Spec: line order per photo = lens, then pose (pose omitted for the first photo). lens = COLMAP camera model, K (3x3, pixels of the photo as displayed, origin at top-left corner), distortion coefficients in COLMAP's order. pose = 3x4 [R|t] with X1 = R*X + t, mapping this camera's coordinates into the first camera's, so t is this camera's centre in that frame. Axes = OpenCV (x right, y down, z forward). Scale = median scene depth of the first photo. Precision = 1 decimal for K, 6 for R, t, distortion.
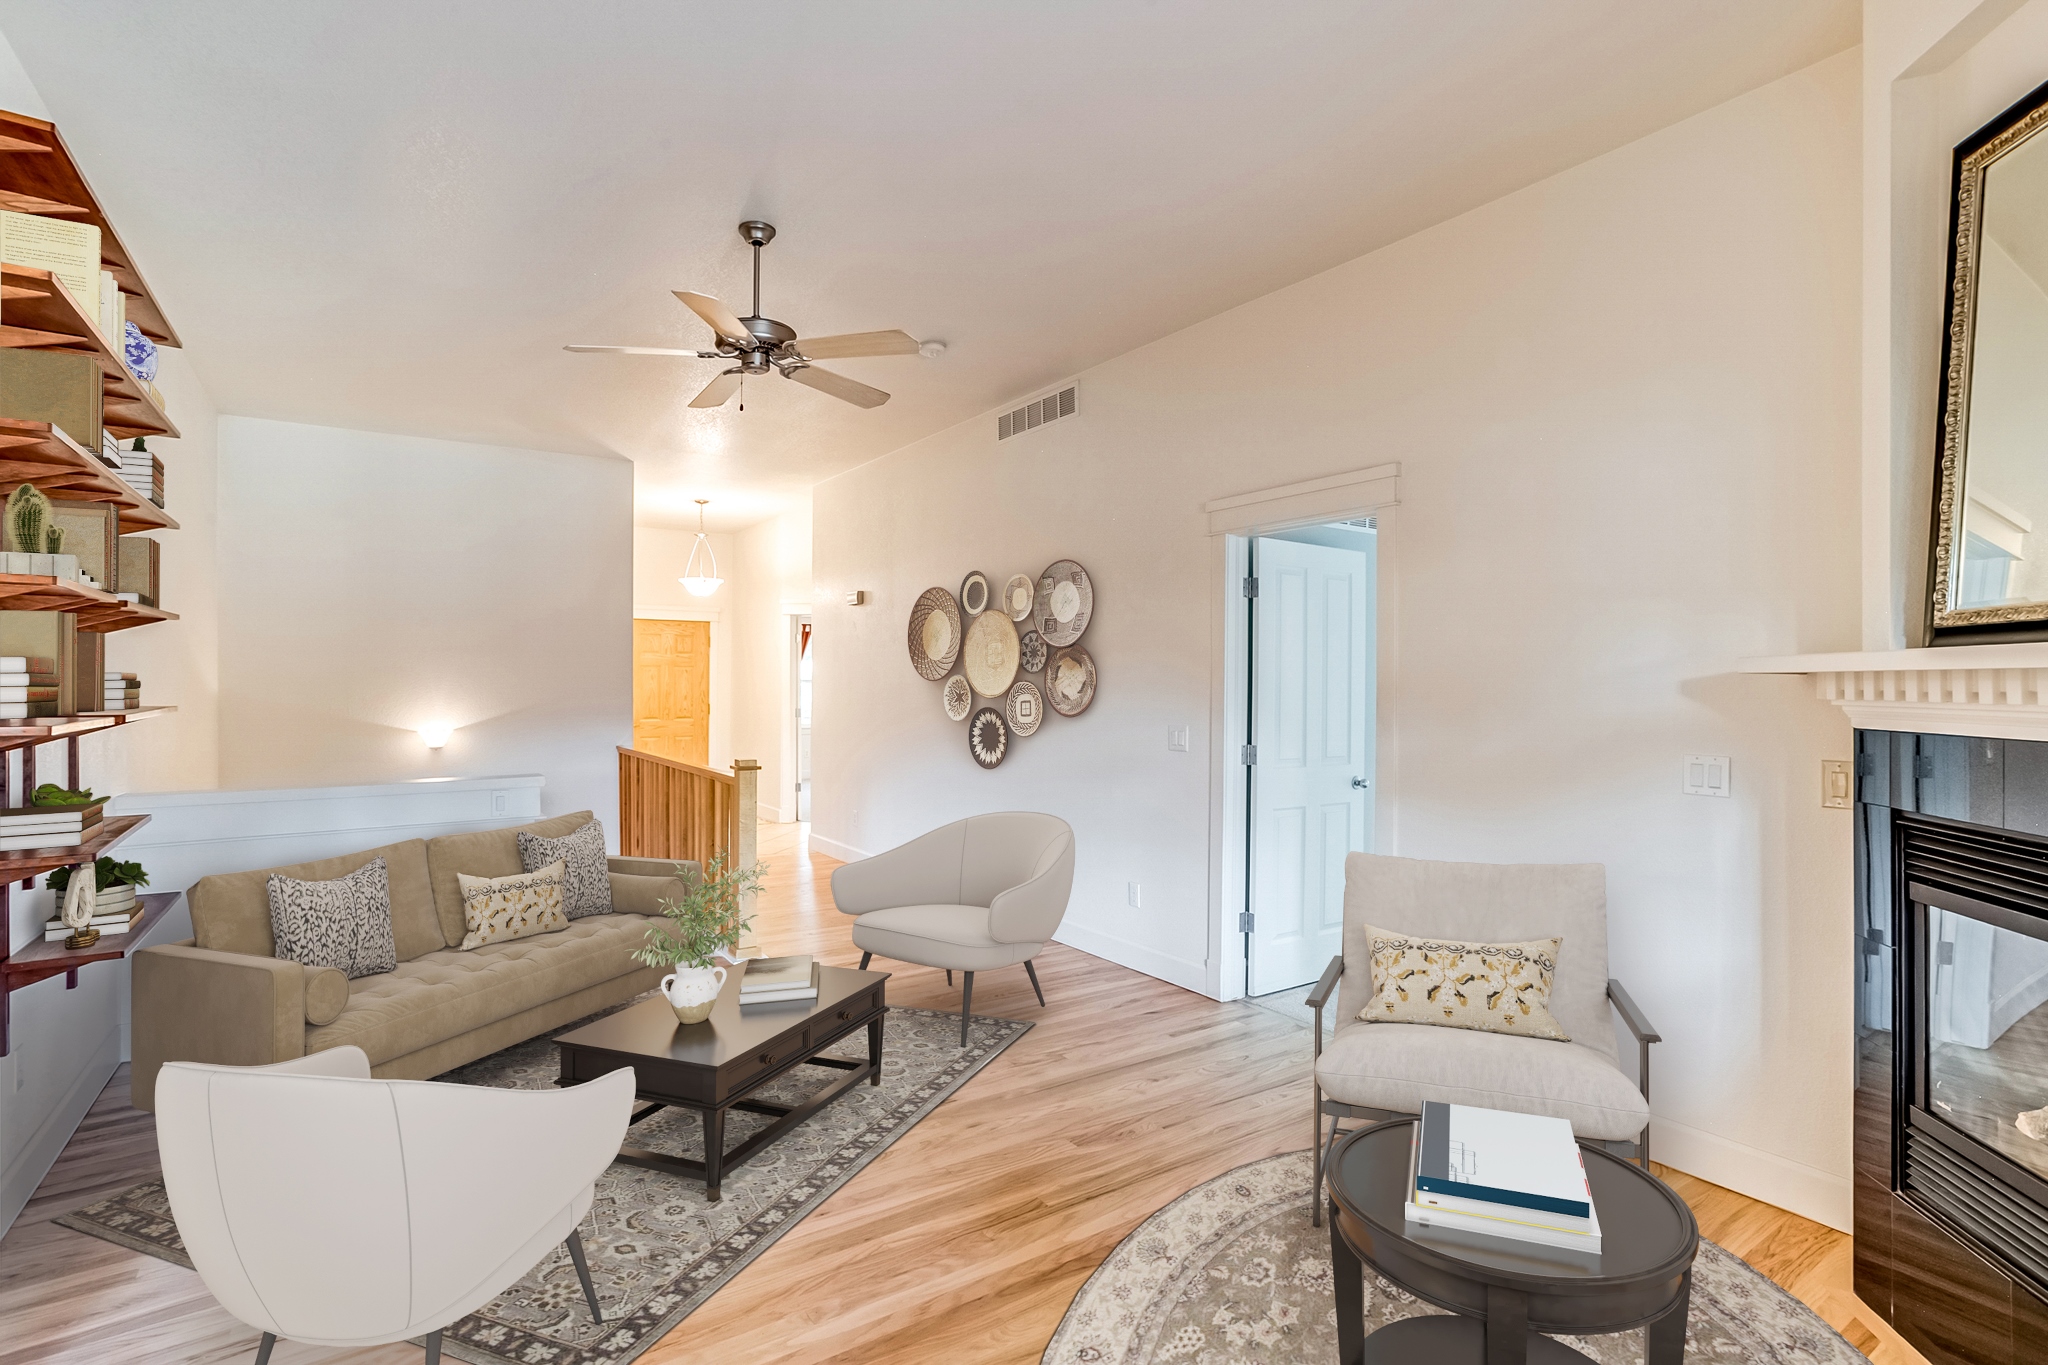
lens RADIAL K [[987.6, 0, 1024.0], [0, 987.6, 682.5], [0, 0, 1]] dist [-0.002385, -0.000165]
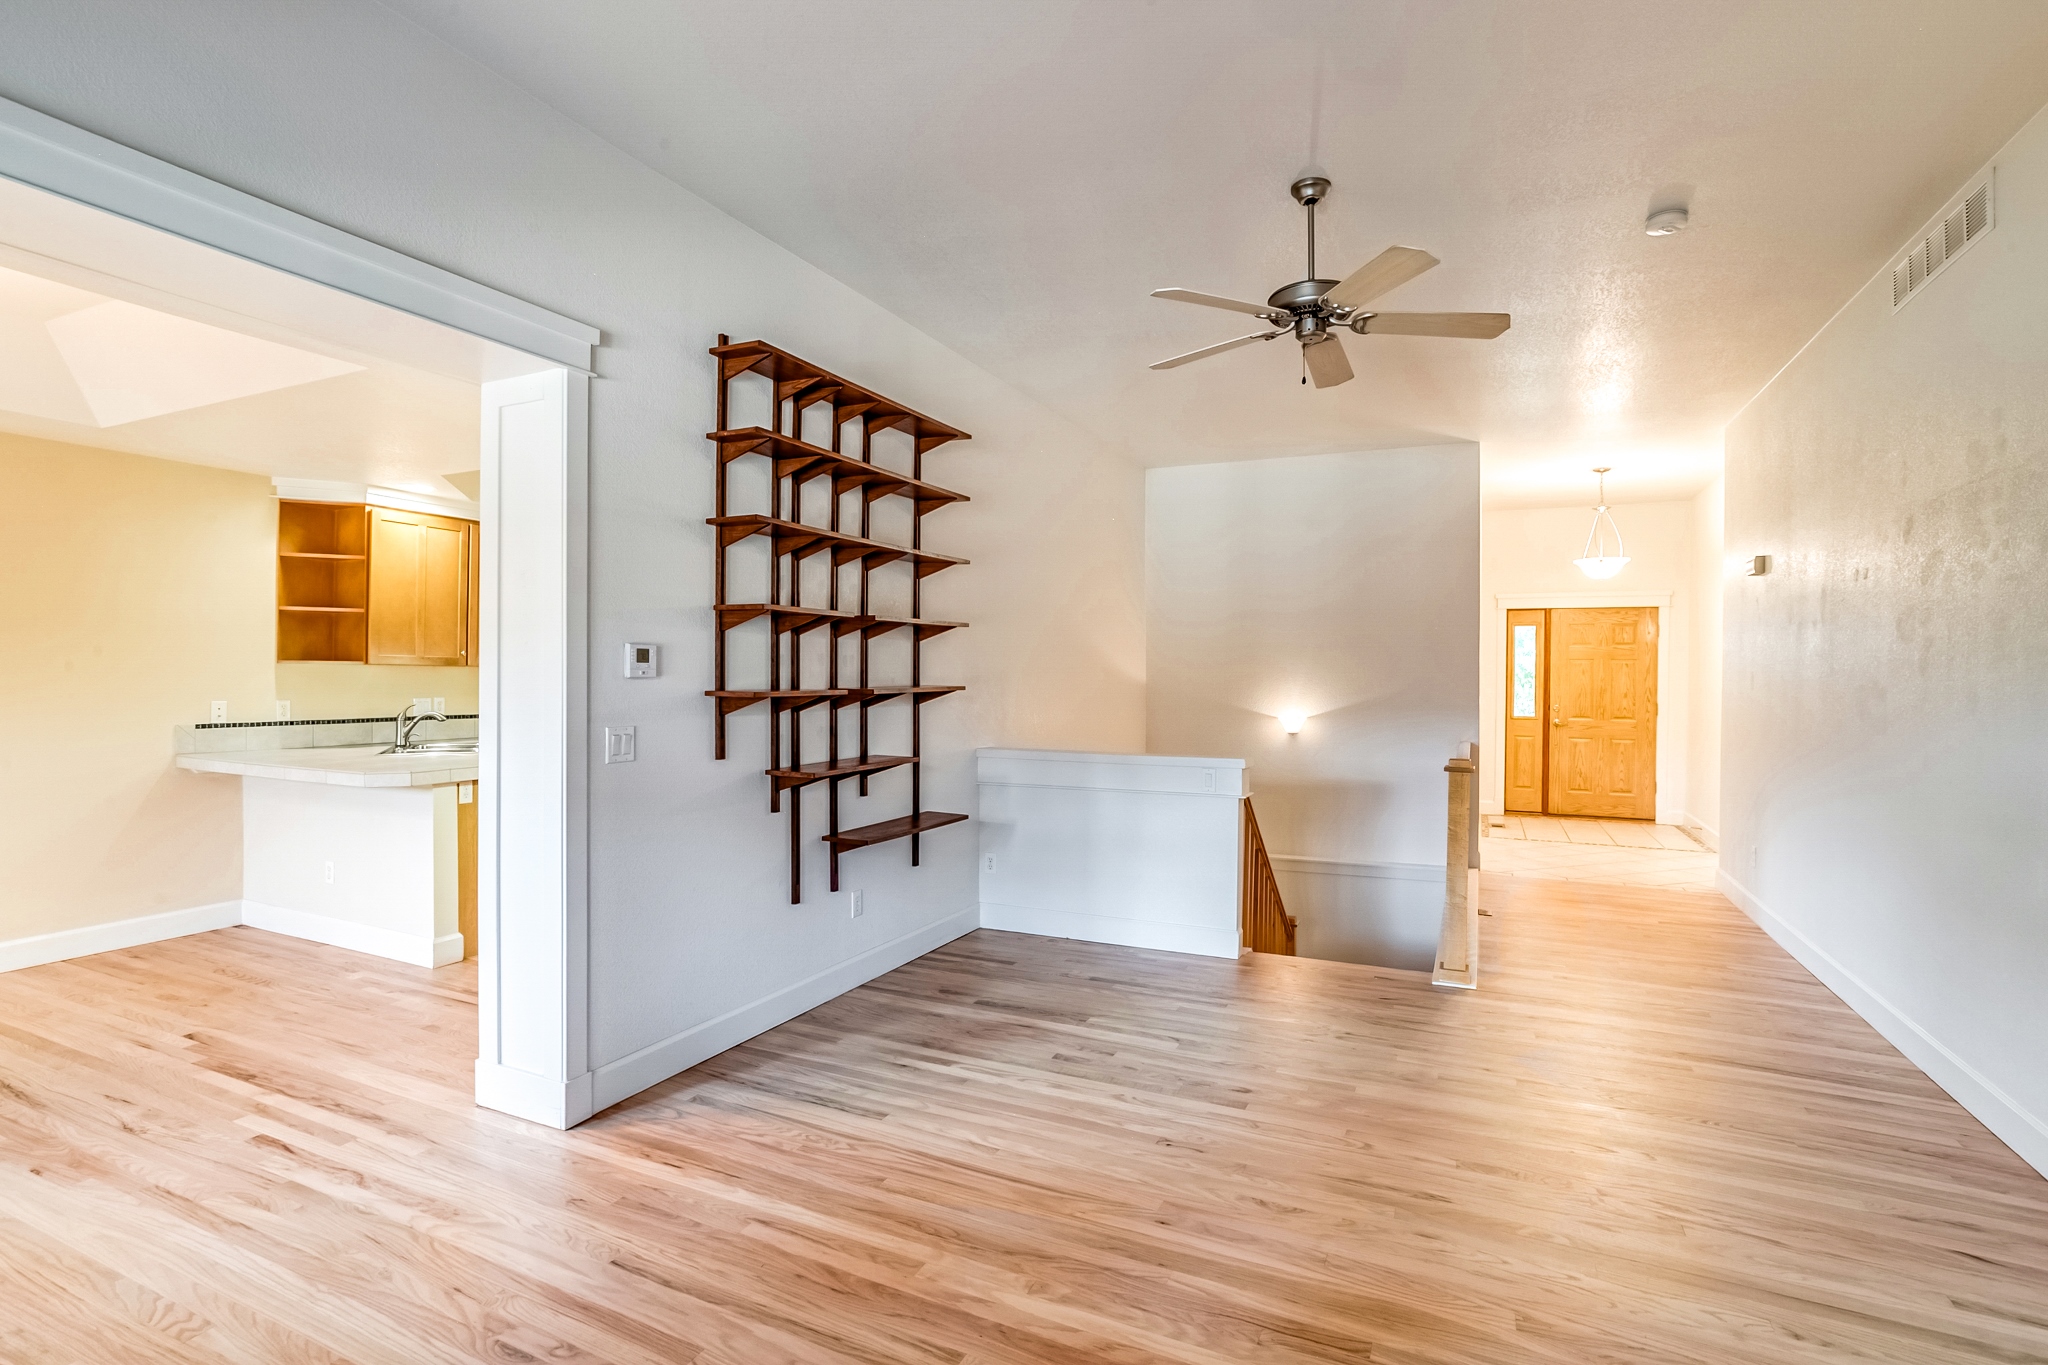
lens RADIAL K [[987.6, 0, 1024.0], [0, 987.6, 682.5], [0, 0, 1]] dist [-0.002385, -0.000165]
pose [[0.516166, 0.014874, -0.856359, 0.315874], [-0.012117, 0.999876, 0.010063, 0.004136], [0.856403, 0.005182, 0.516282, 0.226715]]
